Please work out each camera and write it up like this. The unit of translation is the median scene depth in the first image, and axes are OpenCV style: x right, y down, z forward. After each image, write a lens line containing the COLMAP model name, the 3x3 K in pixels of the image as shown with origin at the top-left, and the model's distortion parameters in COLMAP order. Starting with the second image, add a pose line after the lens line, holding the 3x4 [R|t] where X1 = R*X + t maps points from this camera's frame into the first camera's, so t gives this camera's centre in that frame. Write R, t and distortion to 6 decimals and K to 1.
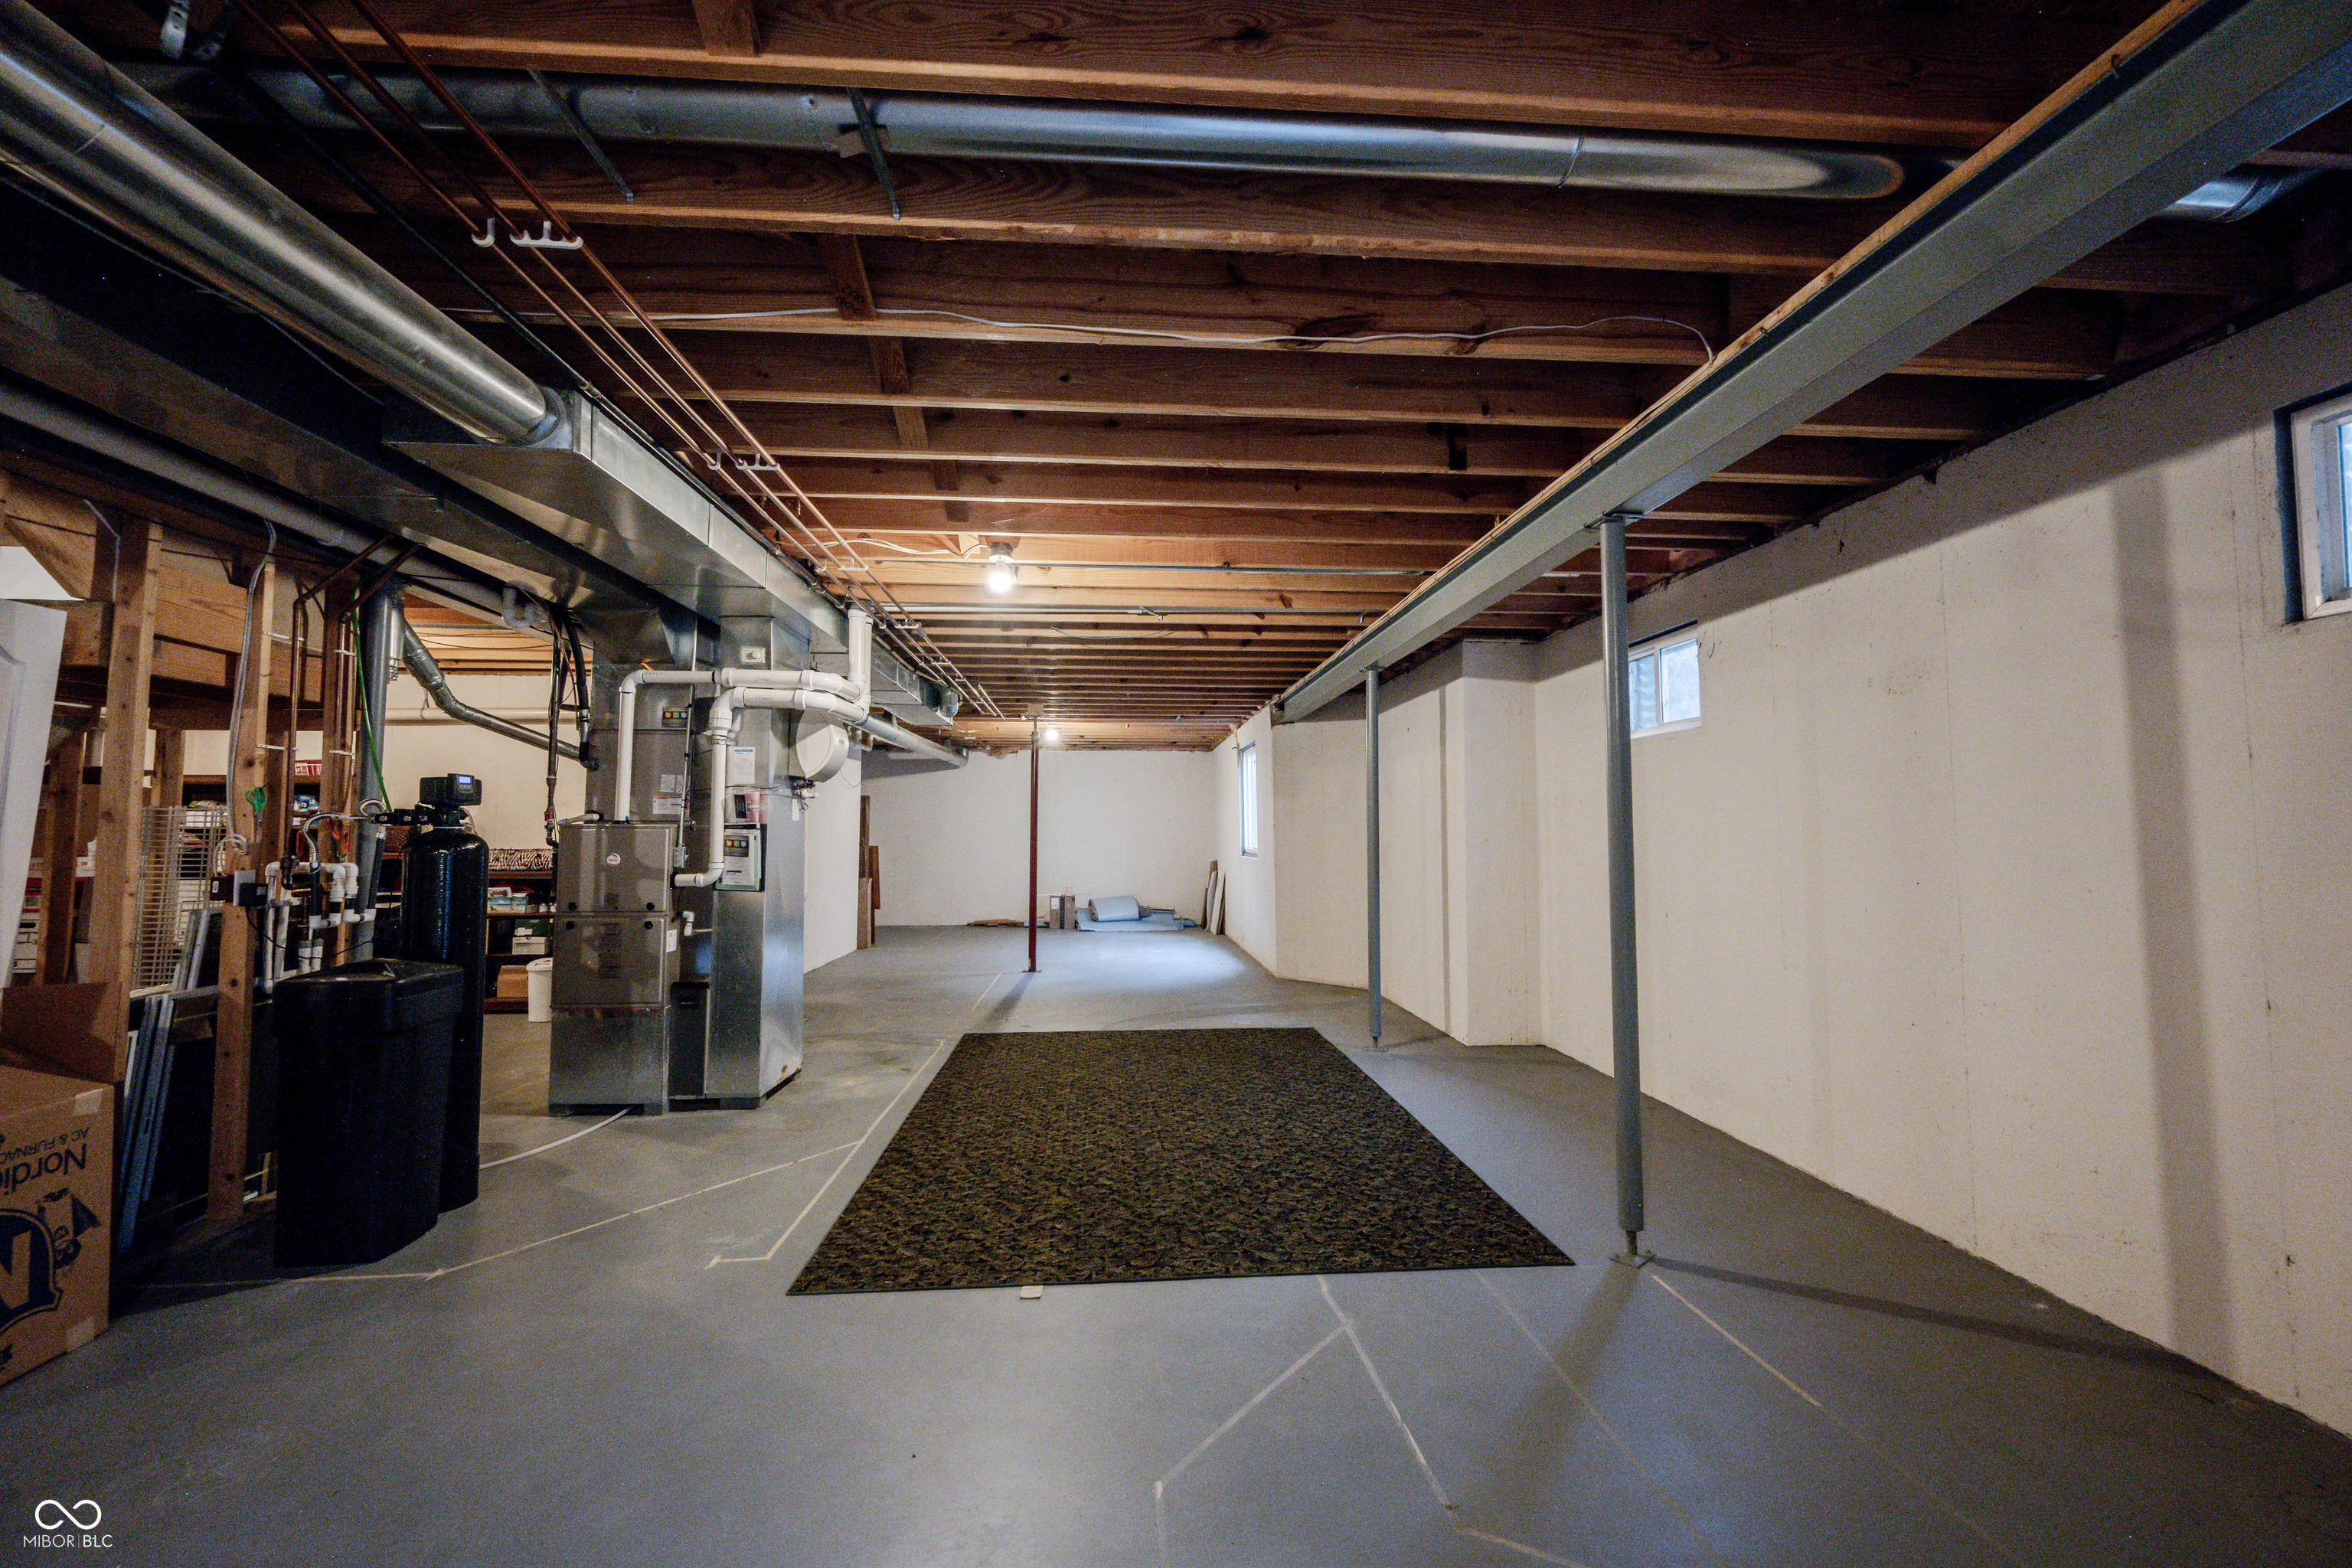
lens RADIAL K [[929.5, 0, 1174.7], [0, 929.5, 773.6], [0, 0, 1]] dist [-0.006264, 0.002615]
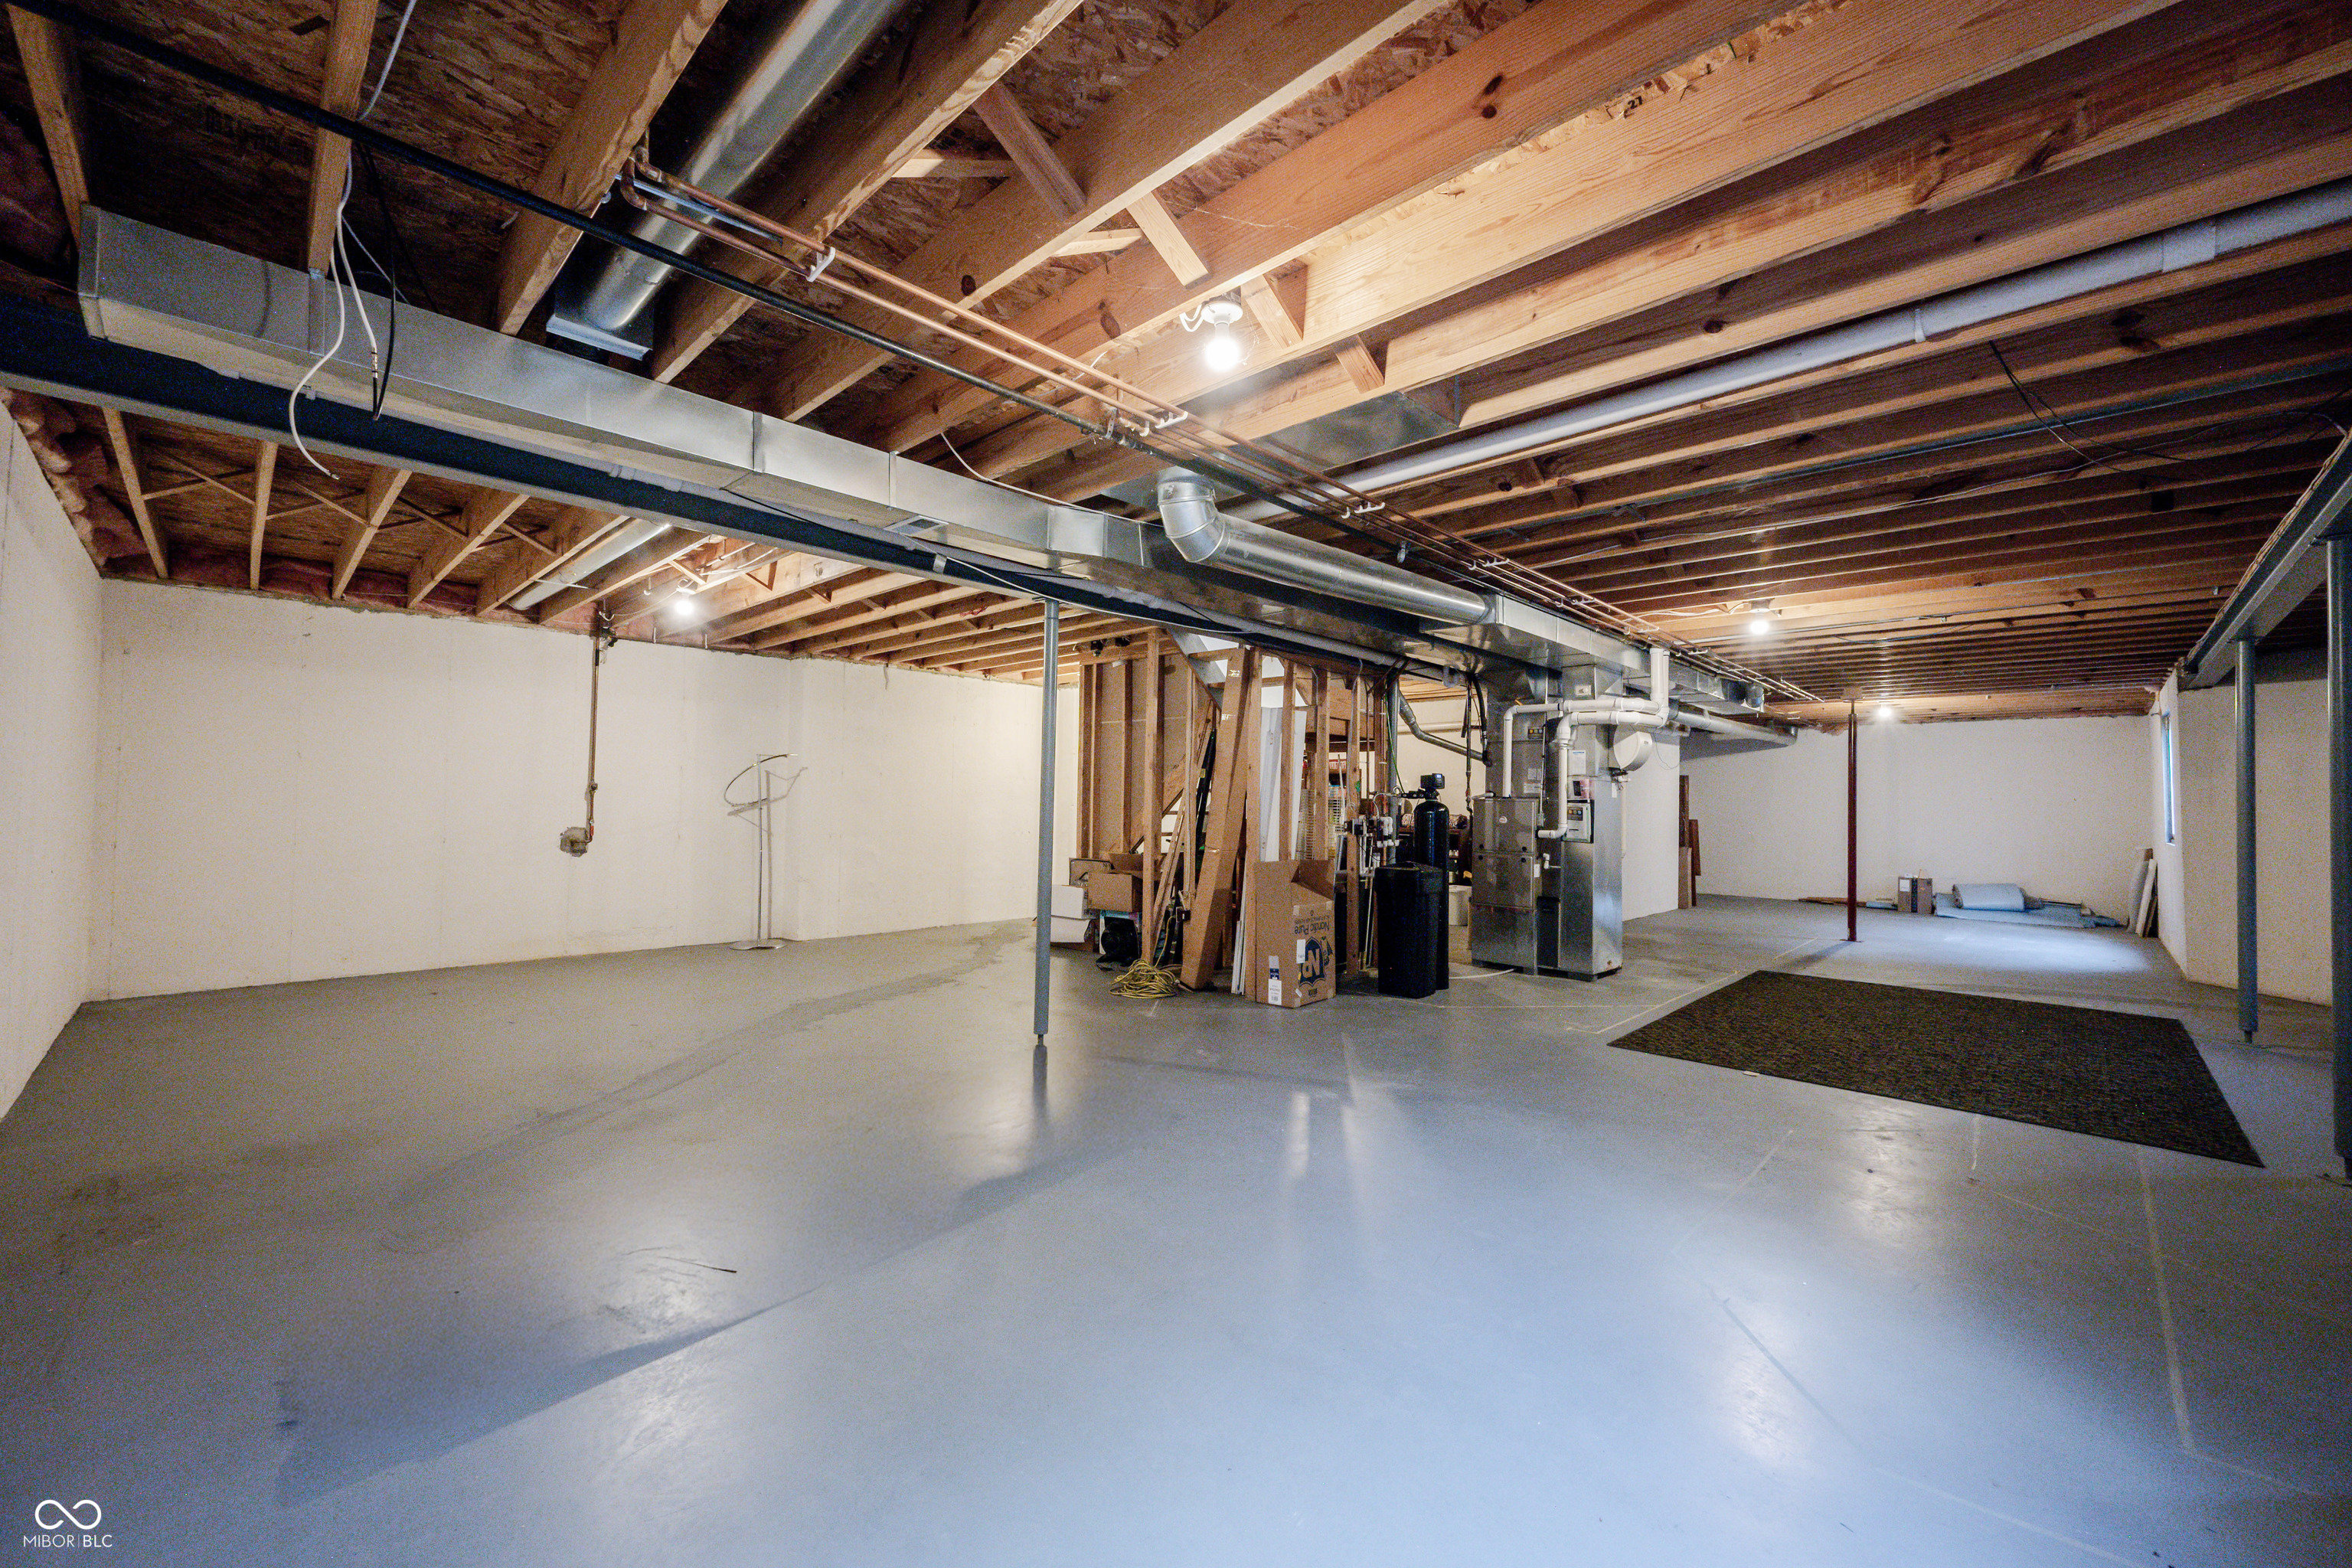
lens RADIAL K [[929.5, 0, 1170.4], [0, 929.5, 785.5], [0, 0, 1]] dist [-0.006264, 0.002615]
pose [[0.660910, -0.001695, -0.750463, 0.253087], [0.031364, 0.999186, 0.025364, -0.030566], [0.749809, -0.040300, 0.660426, -0.546605]]
